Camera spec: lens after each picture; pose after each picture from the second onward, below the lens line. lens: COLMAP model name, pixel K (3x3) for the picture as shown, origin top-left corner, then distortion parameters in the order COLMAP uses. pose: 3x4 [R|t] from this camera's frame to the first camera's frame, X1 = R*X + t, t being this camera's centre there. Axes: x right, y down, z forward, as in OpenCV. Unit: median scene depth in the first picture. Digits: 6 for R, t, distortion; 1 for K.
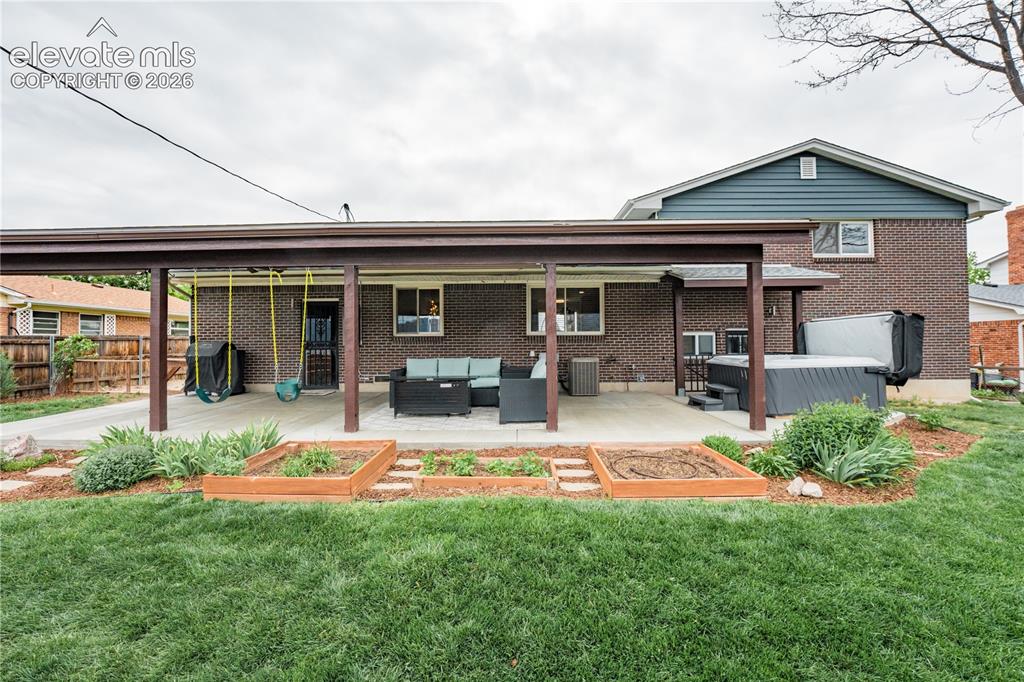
lens RADIAL K [[415.3, 0, 510.9], [0, 415.3, 341.5], [0, 0, 1]] dist [-0.026860, 0.002902]
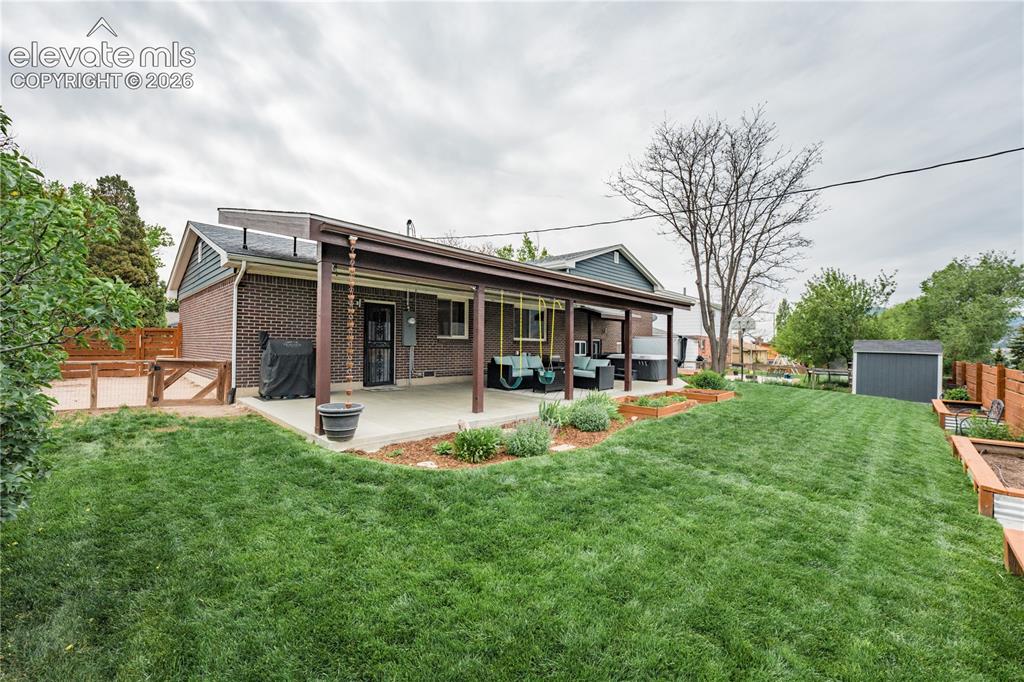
lens RADIAL K [[415.3, 0, 520.7], [0, 415.3, 345.3], [0, 0, 1]] dist [-0.026860, 0.002902]
pose [[0.666500, 0.015535, 0.745343, -1.027279], [-0.022707, 0.999742, -0.000532, 0.002993], [-0.745159, -0.016570, 0.666681, 0.016855]]
